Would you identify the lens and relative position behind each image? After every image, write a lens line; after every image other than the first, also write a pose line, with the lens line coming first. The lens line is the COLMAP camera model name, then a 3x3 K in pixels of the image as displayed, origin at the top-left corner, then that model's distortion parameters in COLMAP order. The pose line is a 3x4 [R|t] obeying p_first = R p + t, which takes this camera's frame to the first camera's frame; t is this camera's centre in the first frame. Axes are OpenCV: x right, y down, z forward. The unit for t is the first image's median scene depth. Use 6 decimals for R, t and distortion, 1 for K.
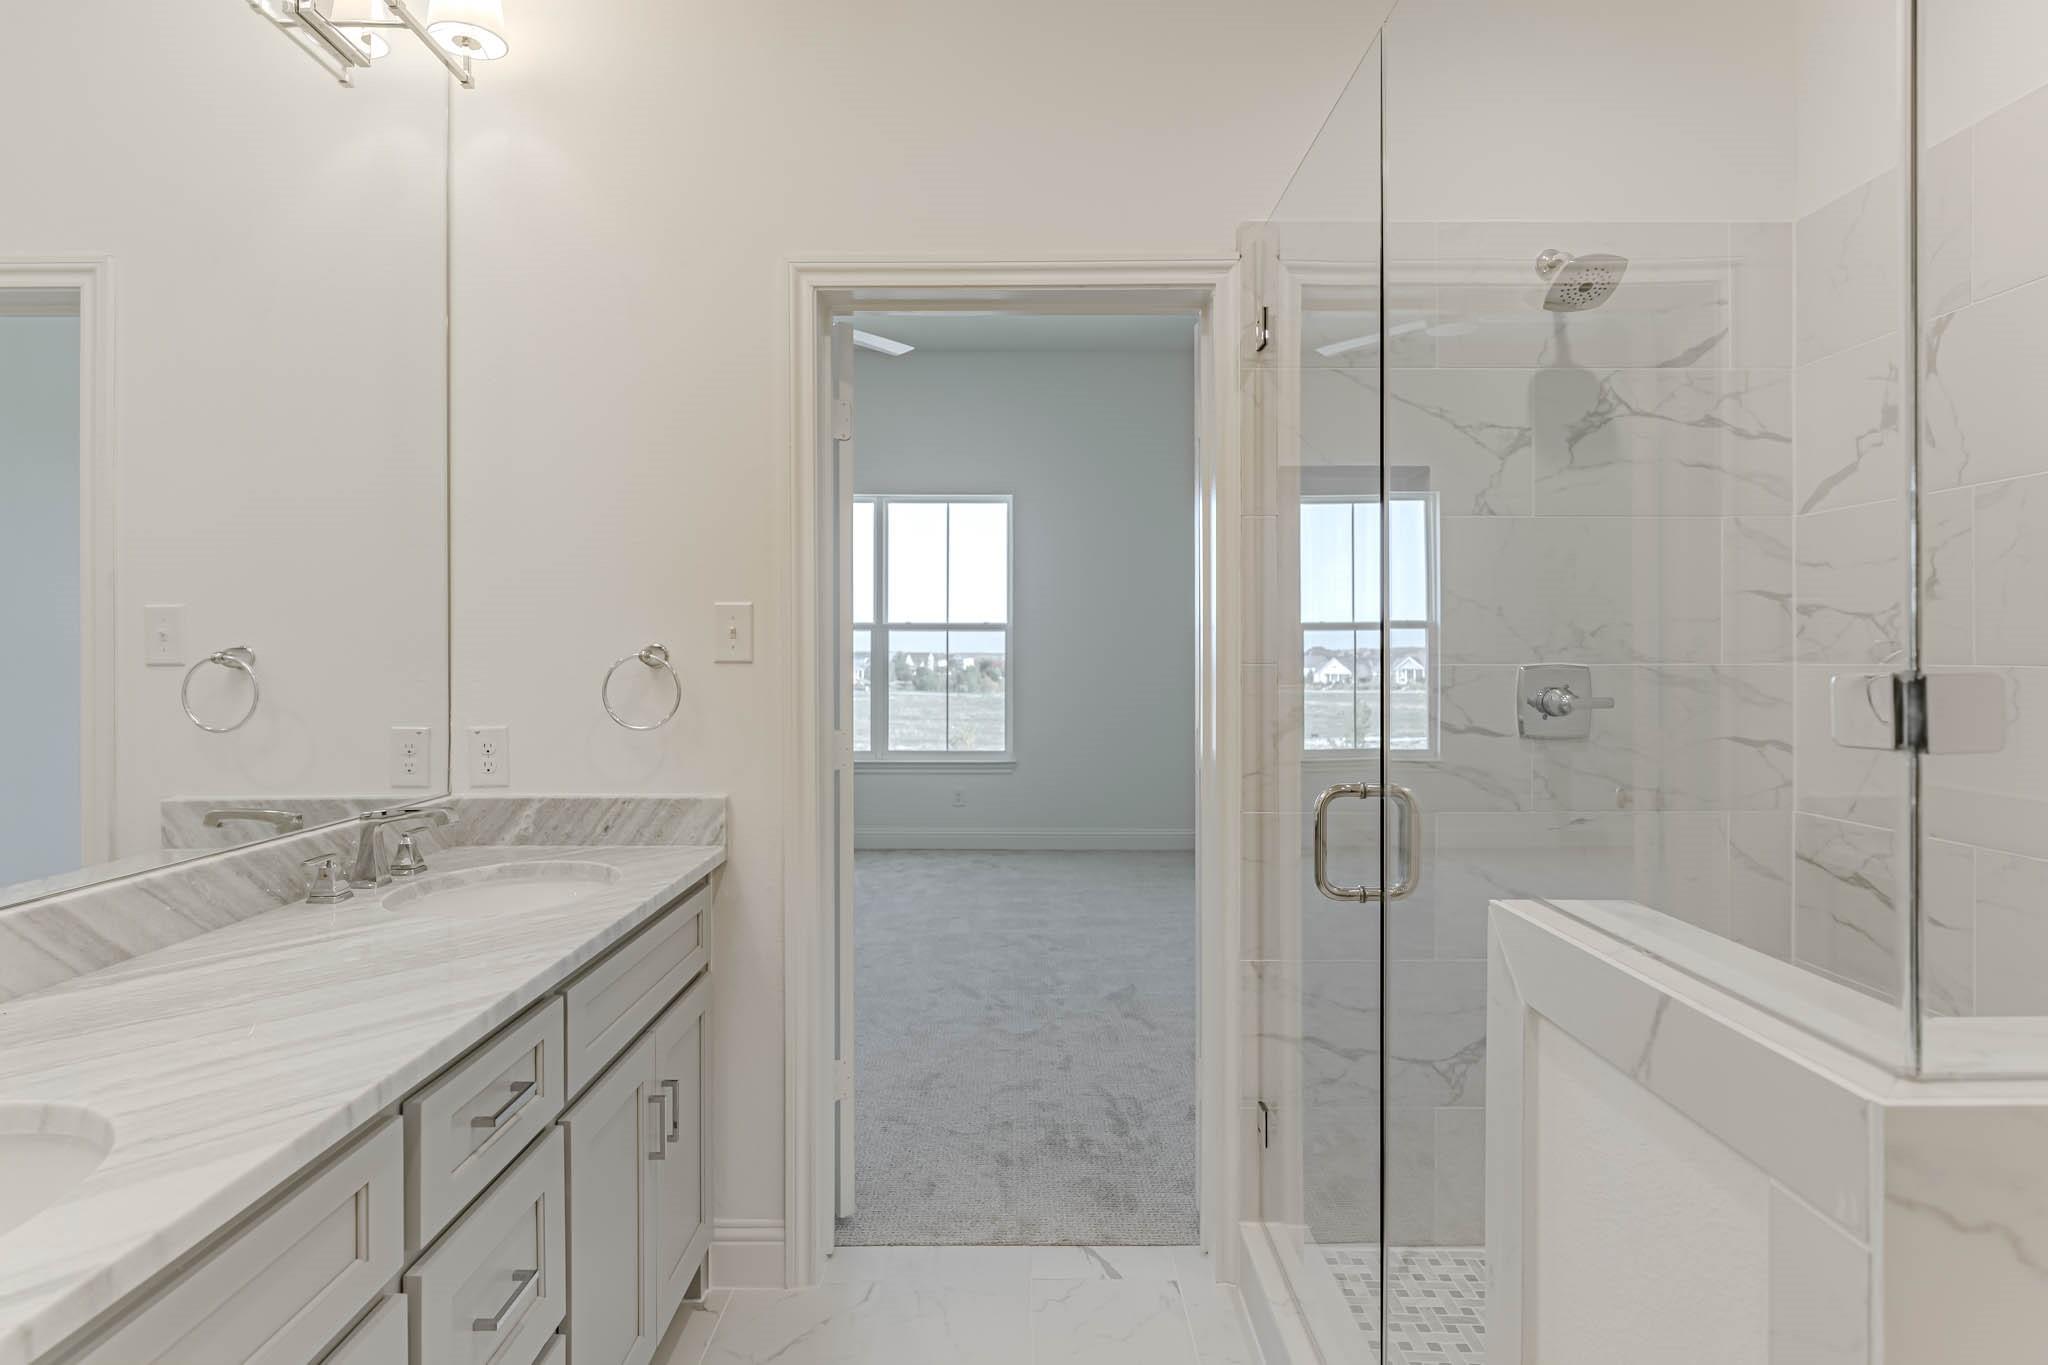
lens RADIAL K [[1065.9, 0, 1030.0], [0, 1065.9, 656.2], [0, 0, 1]] dist [-0.003676, -0.000247]
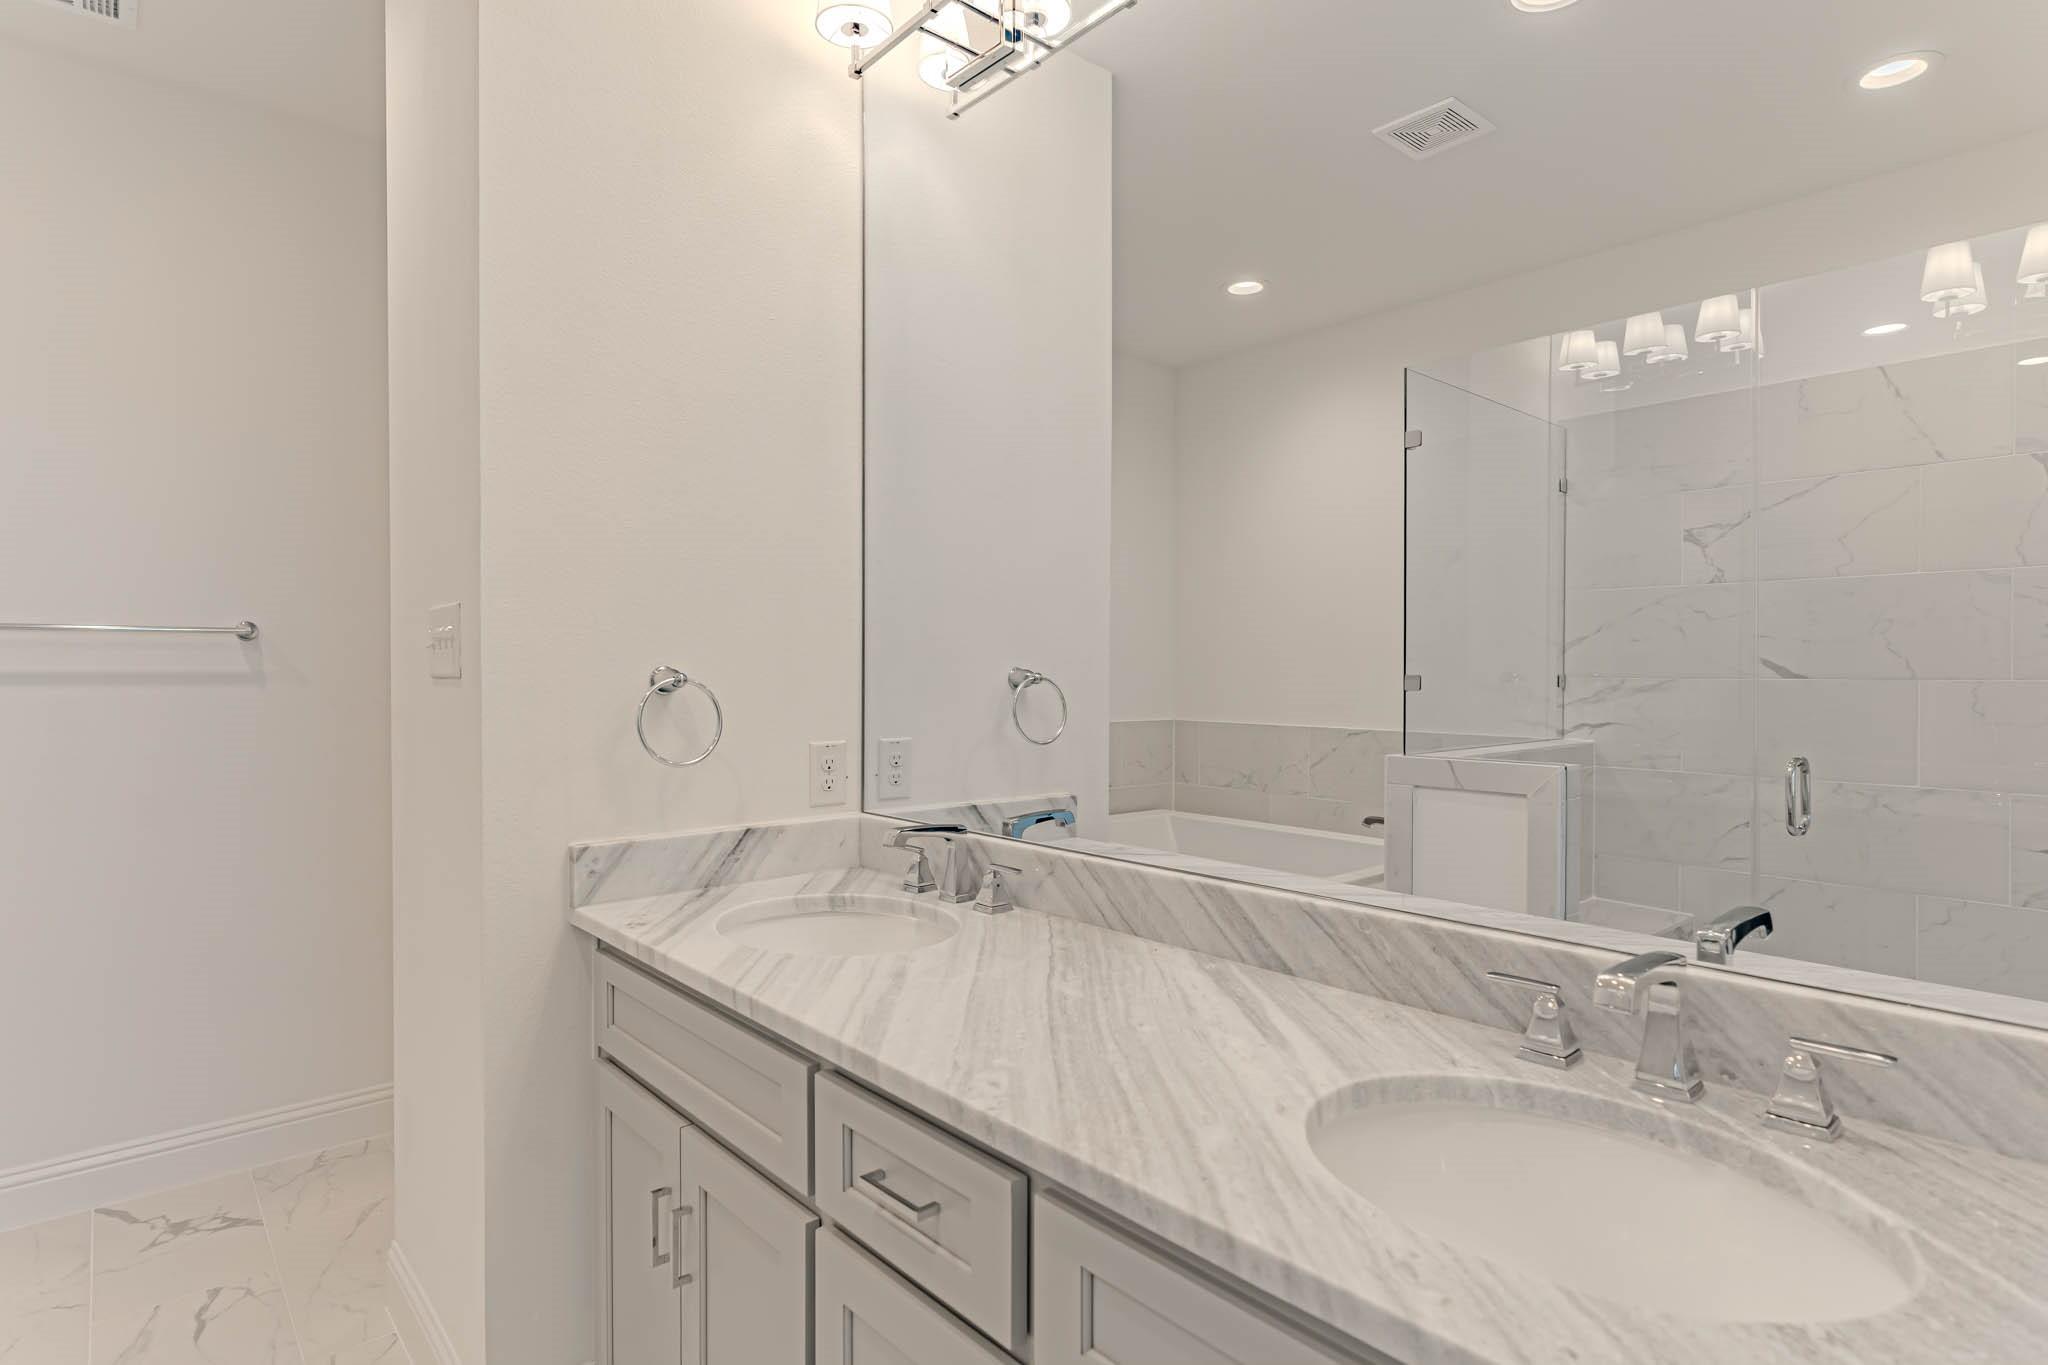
lens RADIAL K [[1065.9, 0, 1030.0], [0, 1065.9, 656.2], [0, 0, 1]] dist [-0.003676, -0.000247]
pose [[-0.759442, -0.005925, -0.650548, -0.013676], [-0.000067, 0.999959, -0.009029, -0.004195], [0.650575, -0.006813, -0.759412, 1.645708]]
